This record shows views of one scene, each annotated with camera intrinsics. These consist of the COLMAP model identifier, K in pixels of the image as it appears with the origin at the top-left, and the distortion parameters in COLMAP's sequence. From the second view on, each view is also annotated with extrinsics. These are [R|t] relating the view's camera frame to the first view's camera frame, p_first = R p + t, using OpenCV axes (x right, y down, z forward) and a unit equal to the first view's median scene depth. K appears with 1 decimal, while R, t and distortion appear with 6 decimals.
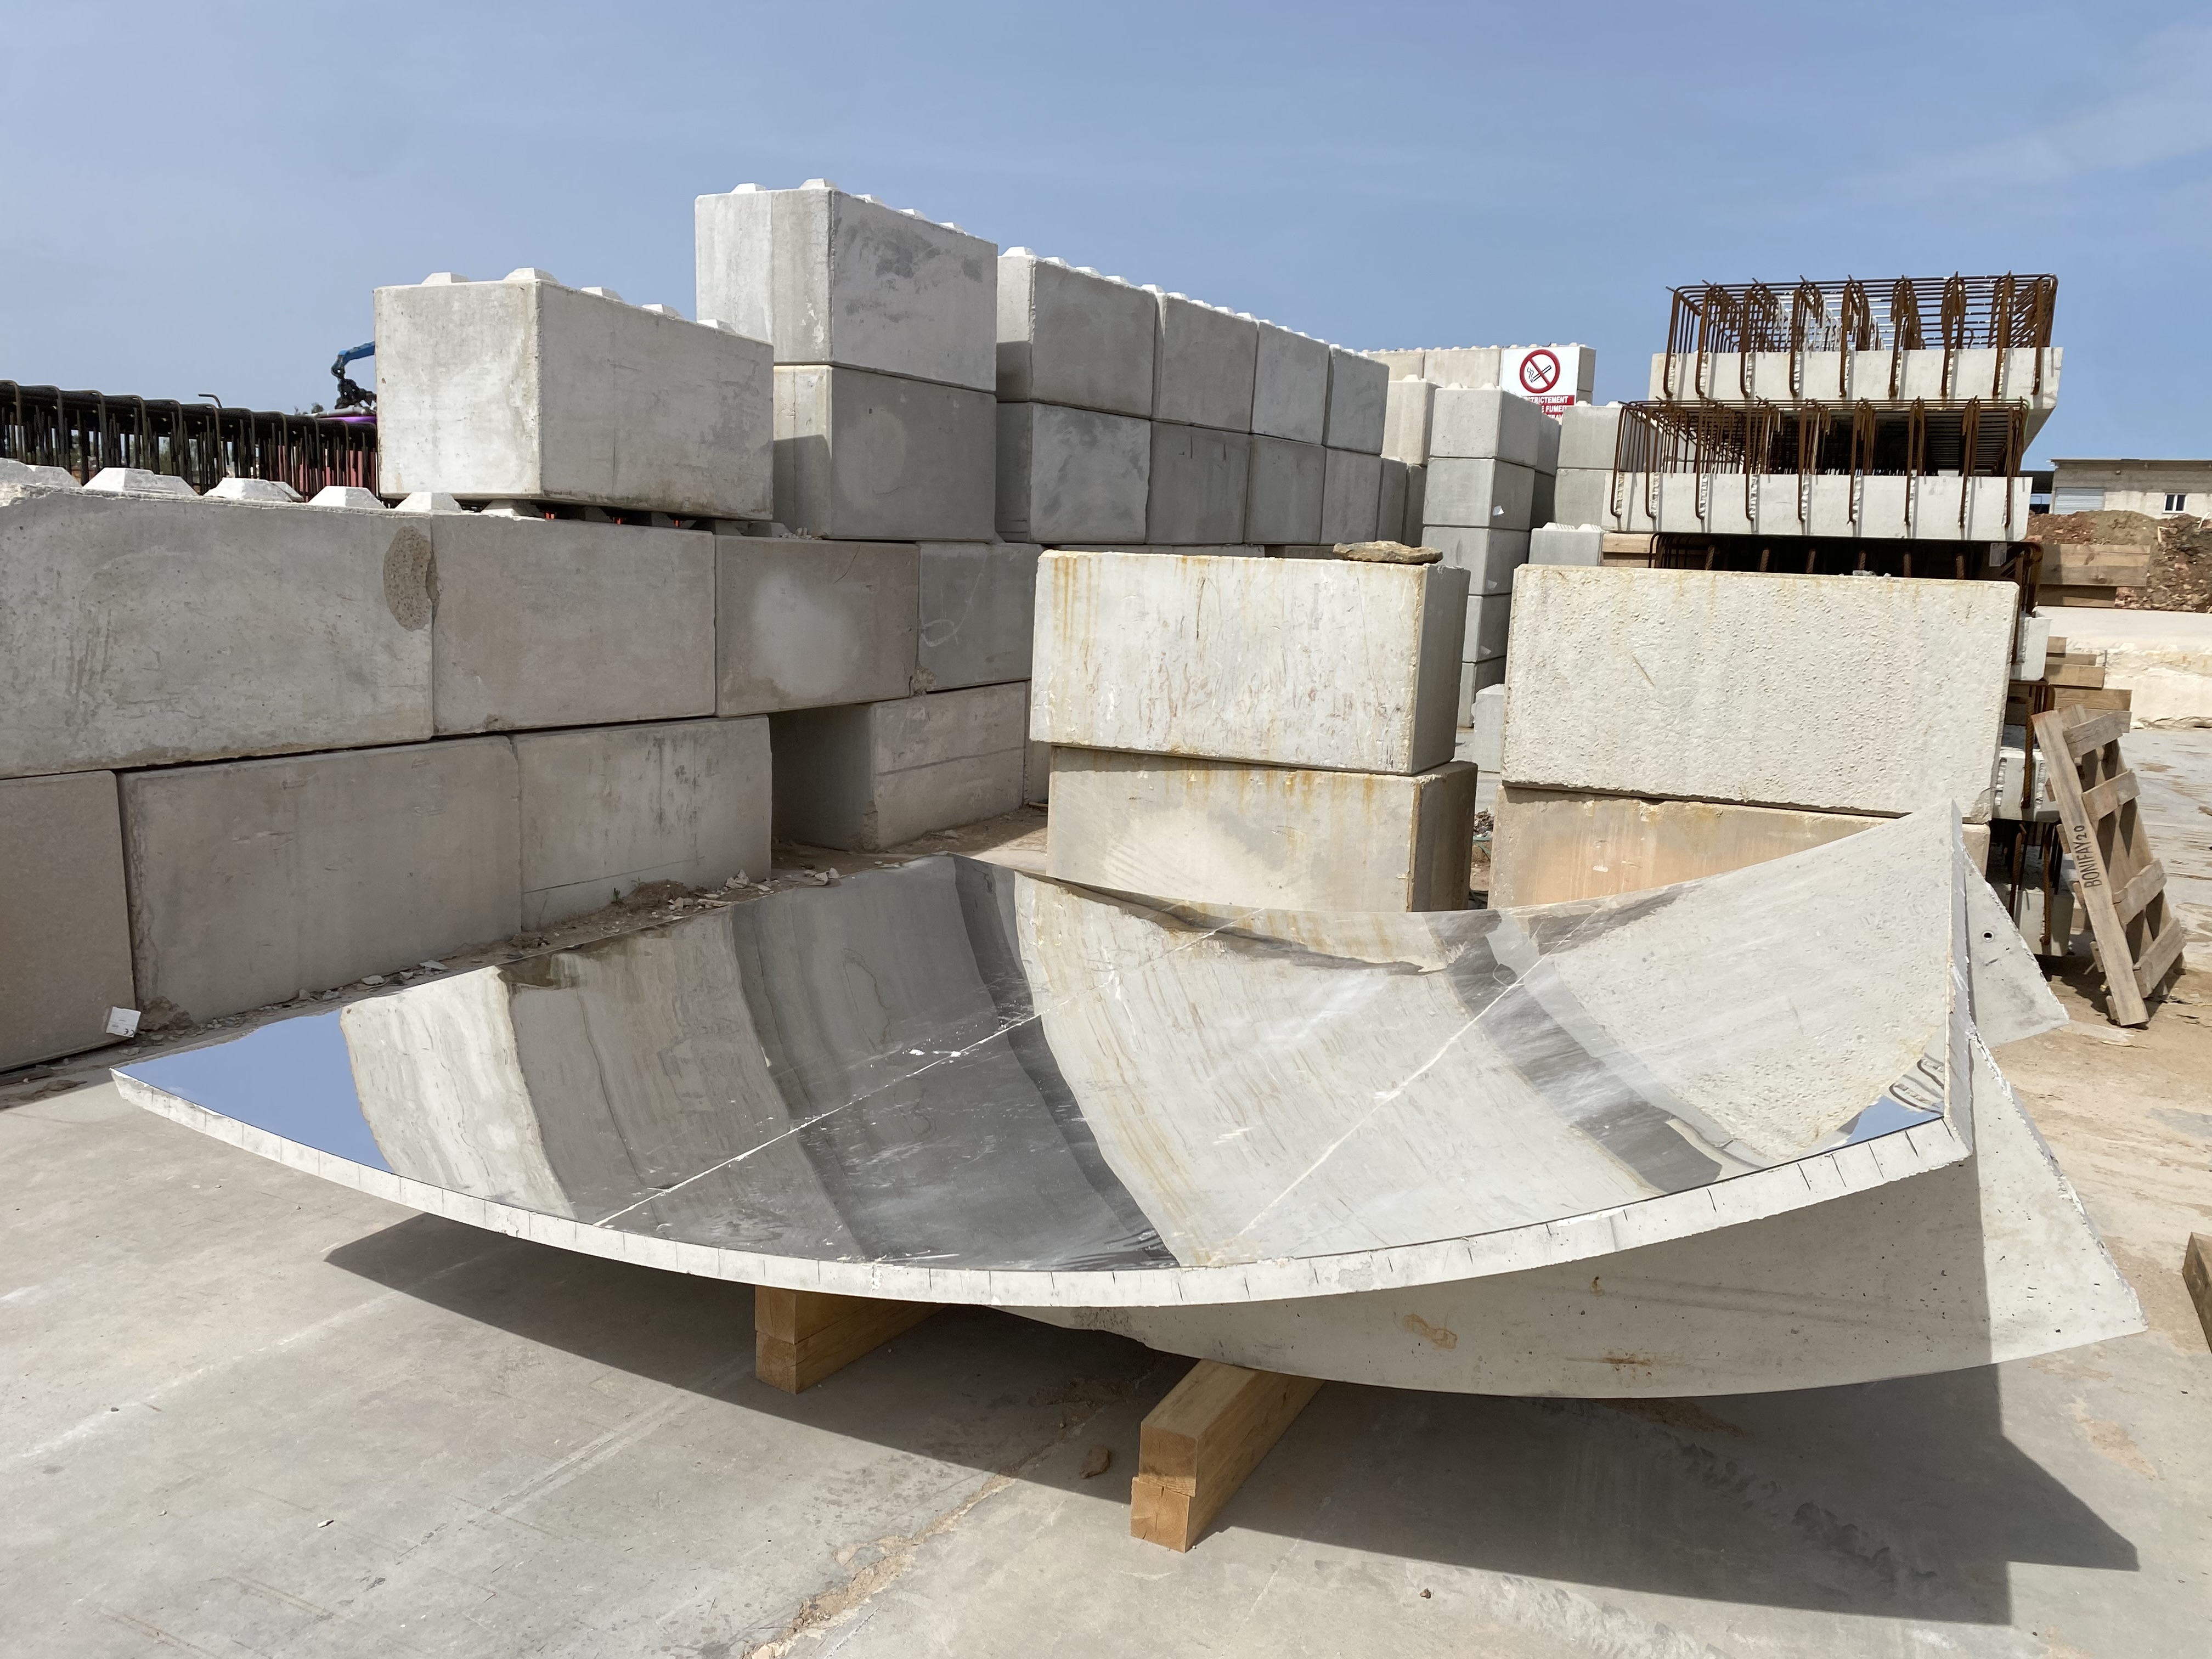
lens RADIAL K [[1675.4, 0, 1105.0], [0, 1675.4, 838.3], [0, 0, 1]] dist [0.050602, -0.050245]
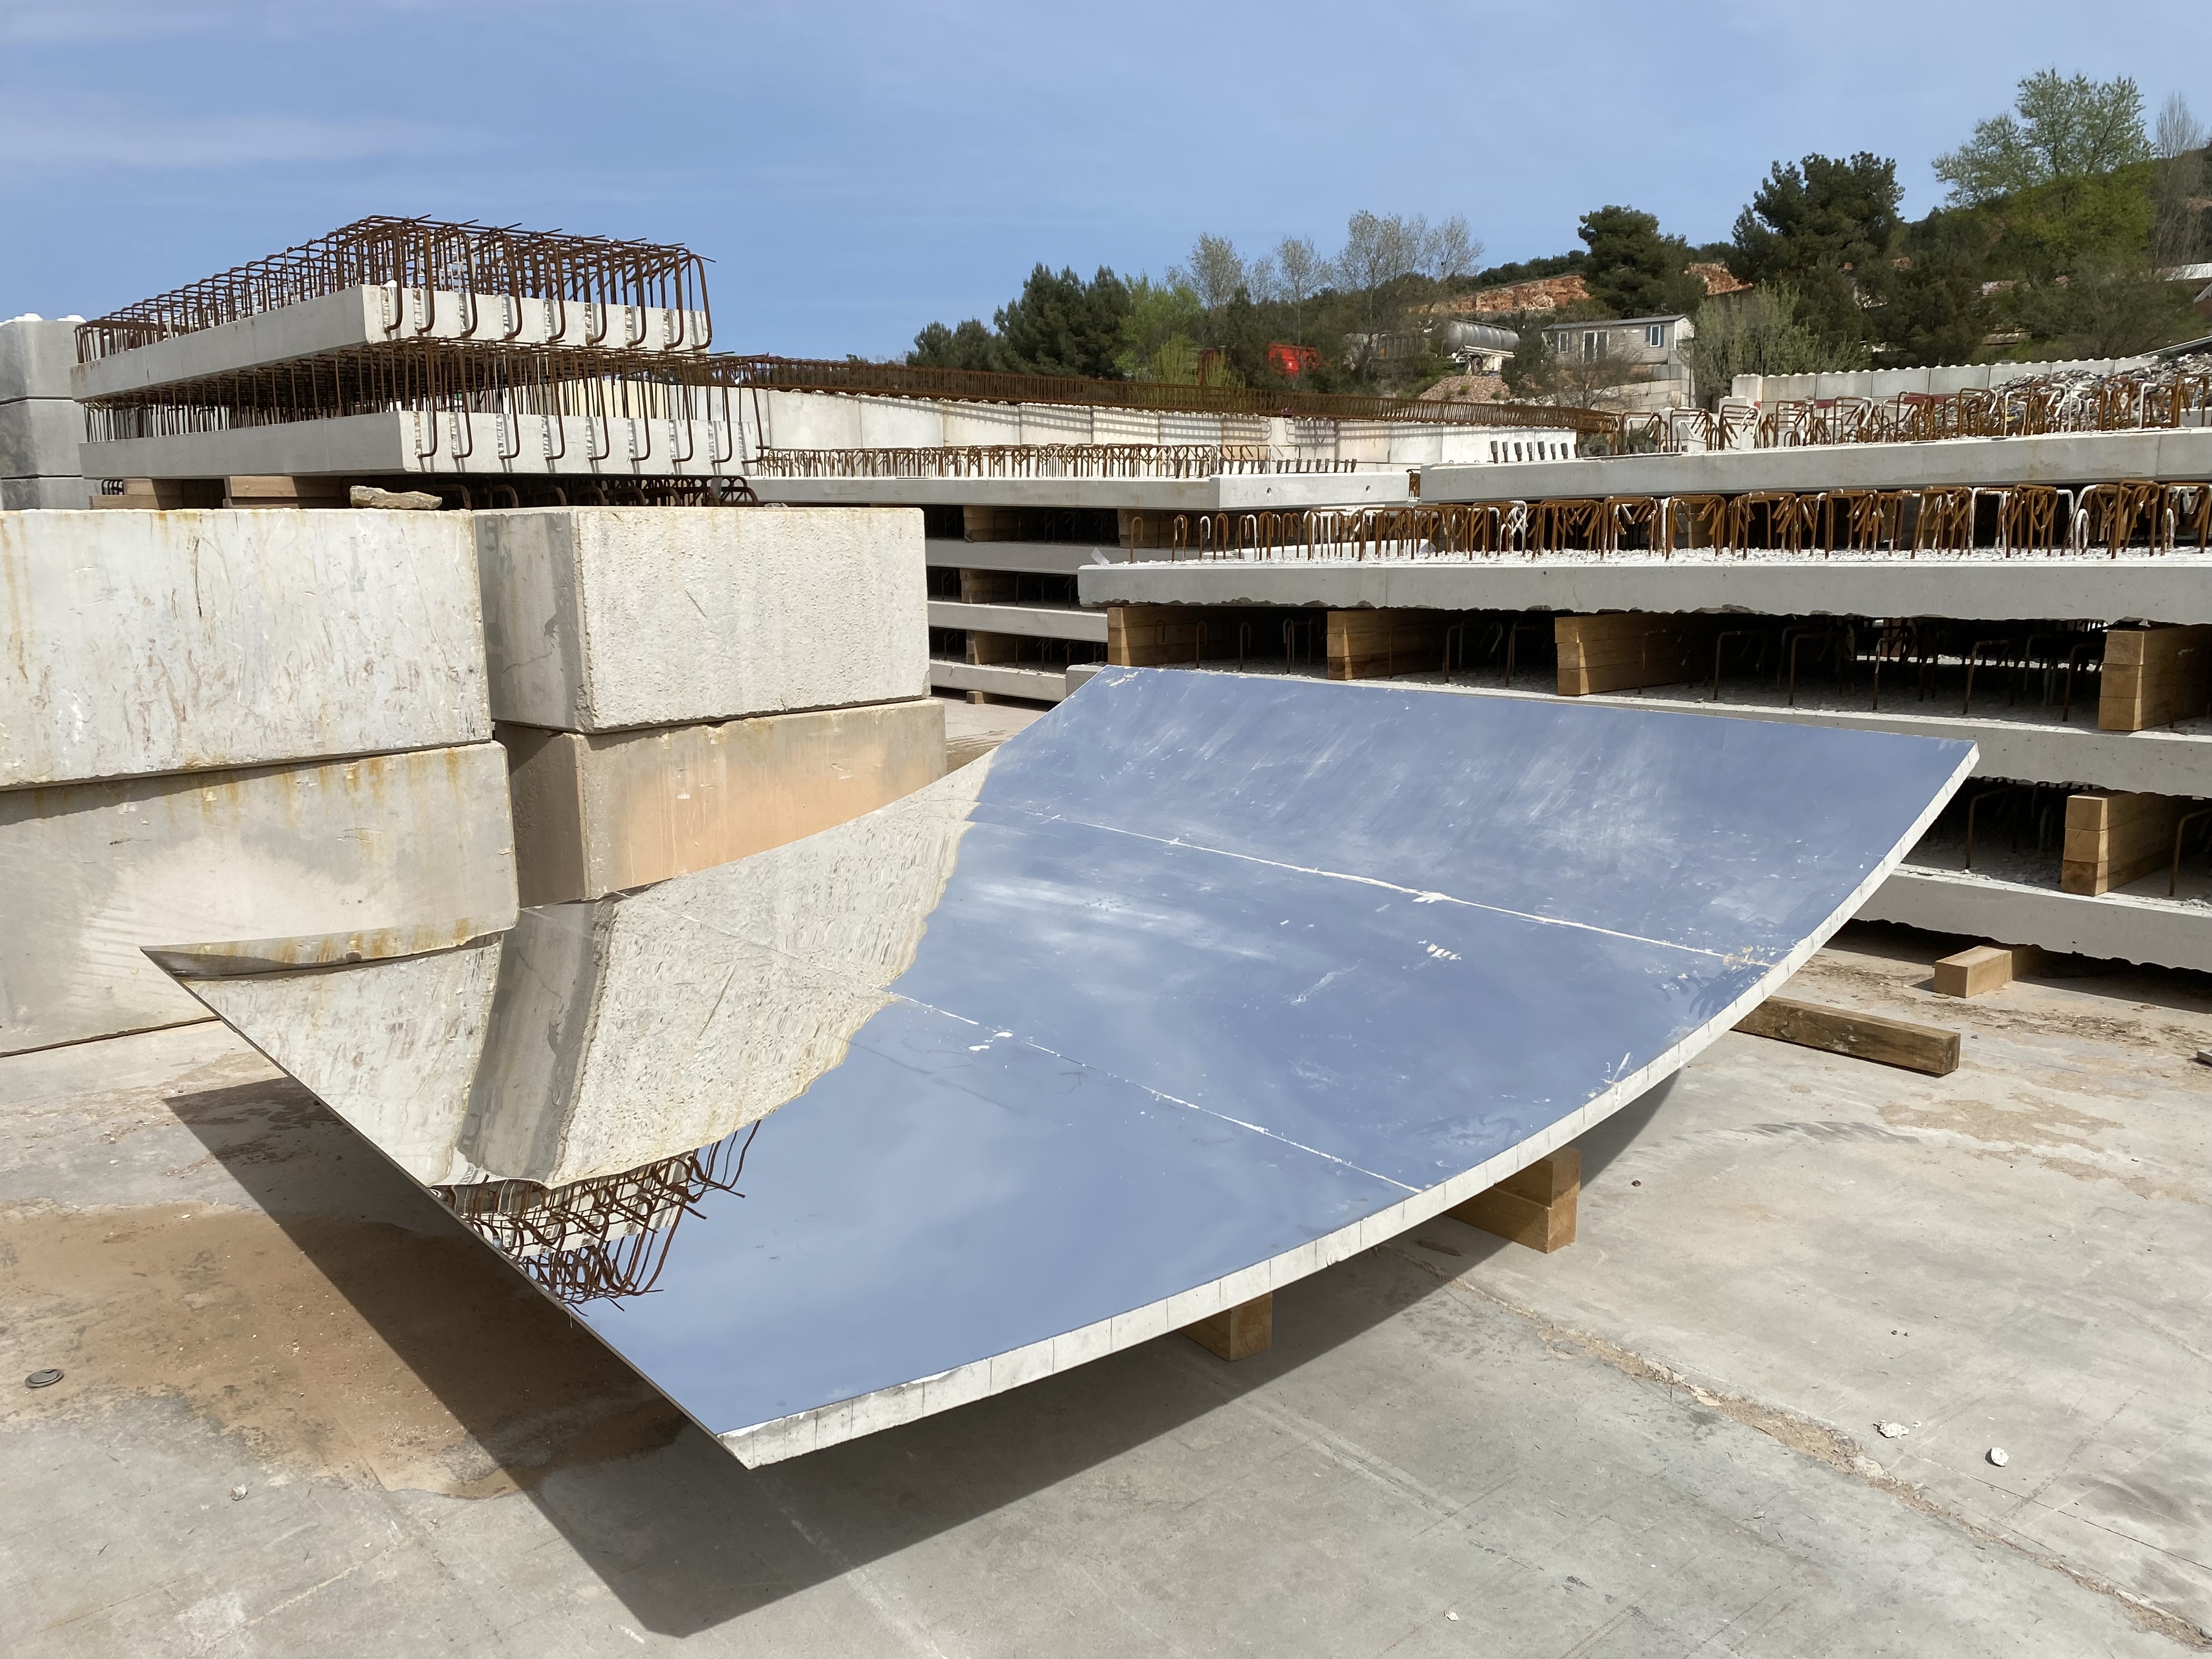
lens RADIAL K [[1675.4, 0, 1108.1], [0, 1675.4, 826.2], [0, 0, 1]] dist [0.050602, -0.050245]
pose [[0.388201, -0.205137, 0.898454, -0.519642], [0.178436, 0.973194, 0.145103, -0.065434], [-0.904135, 0.103987, 0.414398, 0.317064]]
